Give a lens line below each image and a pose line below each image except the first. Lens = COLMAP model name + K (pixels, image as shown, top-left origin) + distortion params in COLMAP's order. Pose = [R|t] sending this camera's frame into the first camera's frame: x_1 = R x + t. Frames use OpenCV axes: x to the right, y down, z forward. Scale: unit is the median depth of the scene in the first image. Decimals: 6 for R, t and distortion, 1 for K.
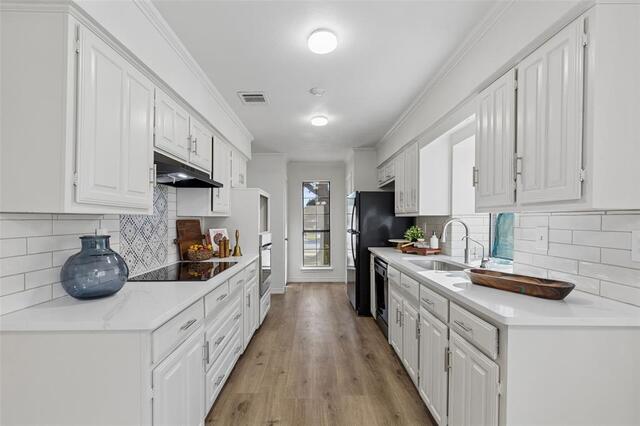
lens RADIAL K [[291.4, 0, 319.7], [0, 291.4, 217.4], [0, 0, 1]] dist [-0.001237, -0.000452]
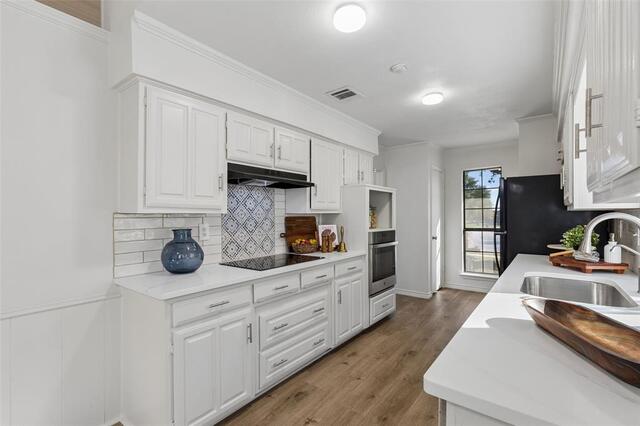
lens RADIAL K [[296.3, 0, 320.0], [0, 296.3, 213.0], [0, 0, 1]] dist [0.001193, -0.000065]
pose [[0.781460, -0.010673, -0.623864, 0.359675], [0.009852, 0.999940, -0.004767, -0.000093], [0.623877, -0.002421, 0.781519, 0.165477]]
